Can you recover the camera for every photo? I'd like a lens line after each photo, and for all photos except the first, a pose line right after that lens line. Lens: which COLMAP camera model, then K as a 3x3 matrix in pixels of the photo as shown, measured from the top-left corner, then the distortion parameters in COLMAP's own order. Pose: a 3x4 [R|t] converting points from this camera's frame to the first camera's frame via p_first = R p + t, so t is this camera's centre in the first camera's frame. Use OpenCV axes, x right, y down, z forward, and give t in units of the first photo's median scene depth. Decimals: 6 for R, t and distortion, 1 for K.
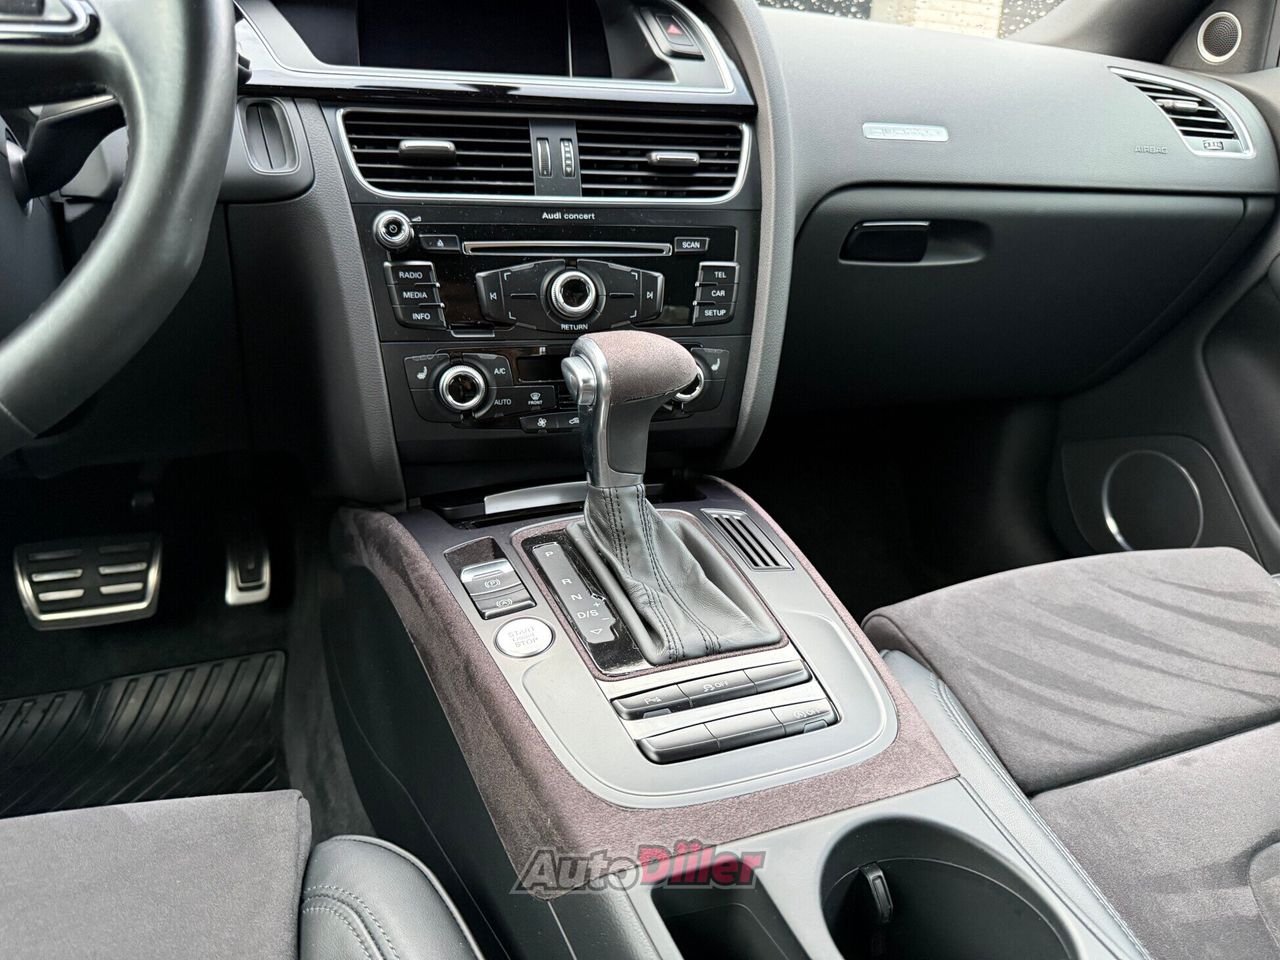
lens RADIAL K [[954.7, 0, 655.7], [0, 954.7, 480.9], [0, 0, 1]] dist [0.070521, -0.103652]
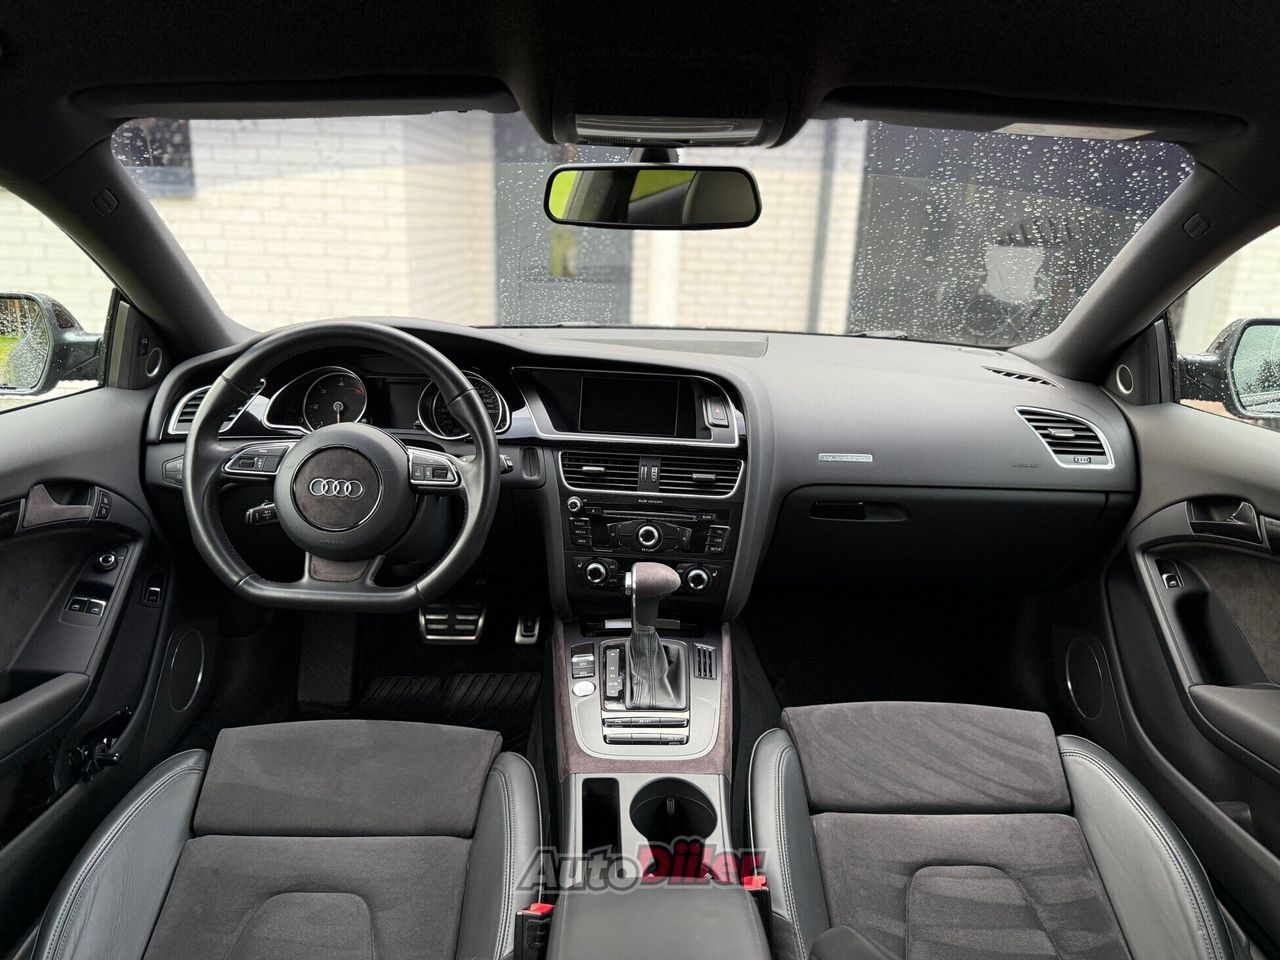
lens RADIAL K [[902.8, 0, 632.1], [0, 902.8, 482.1], [0, 0, 1]] dist [0.068753, -0.093080]
pose [[0.928416, 0.095023, -0.359185, 0.619680], [-0.117333, 0.992255, -0.040778, -0.232459], [0.352528, 0.080003, 0.932375, -0.966698]]
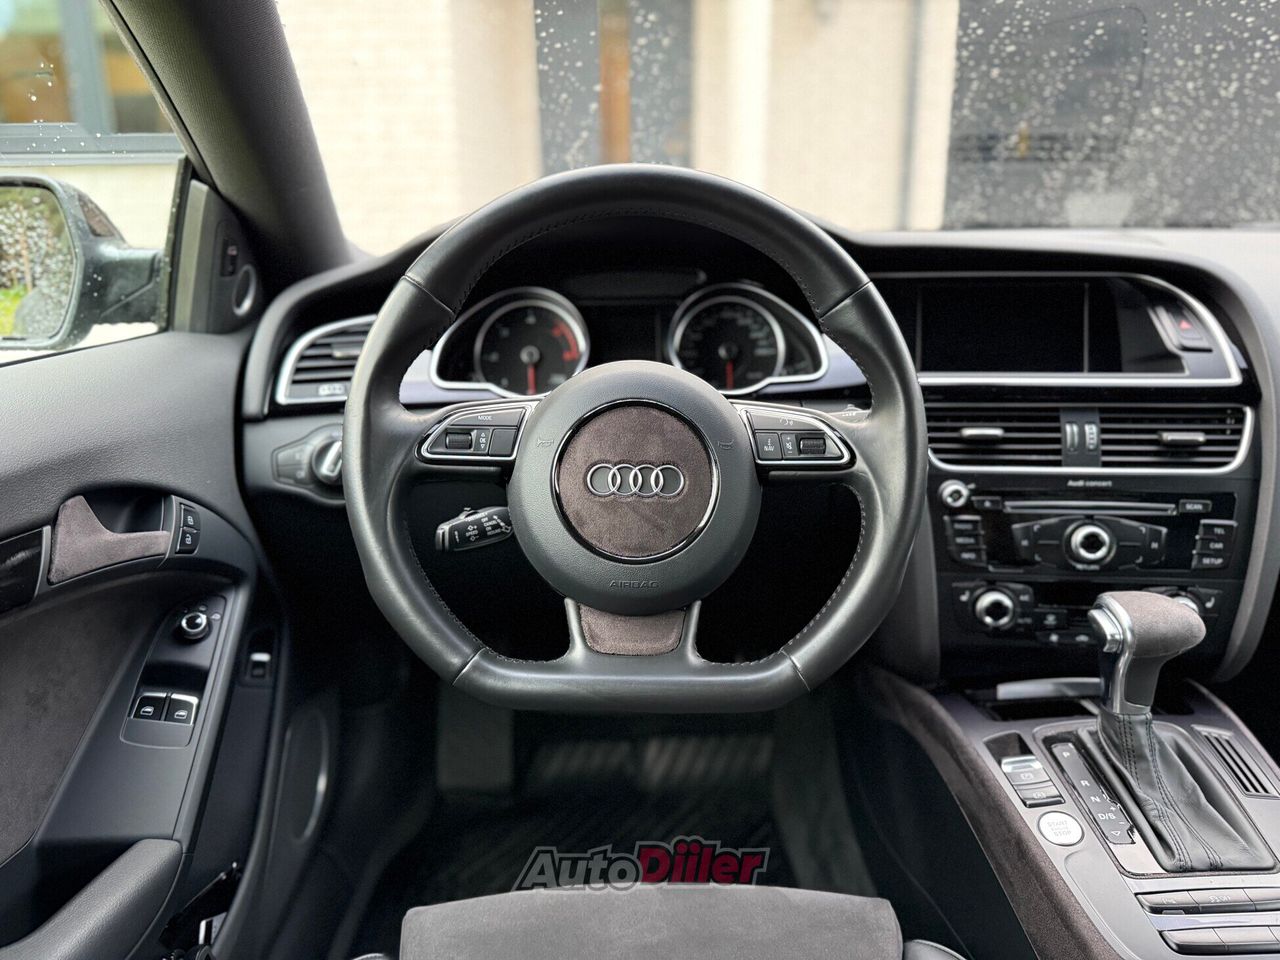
lens RADIAL K [[954.7, 0, 655.7], [0, 954.7, 480.9], [0, 0, 1]] dist [0.070521, -0.103652]
pose [[0.924560, 0.060436, -0.376214, -0.143878], [-0.076592, 0.996666, -0.028121, -0.199769], [0.373260, 0.054814, 0.926106, -0.427849]]
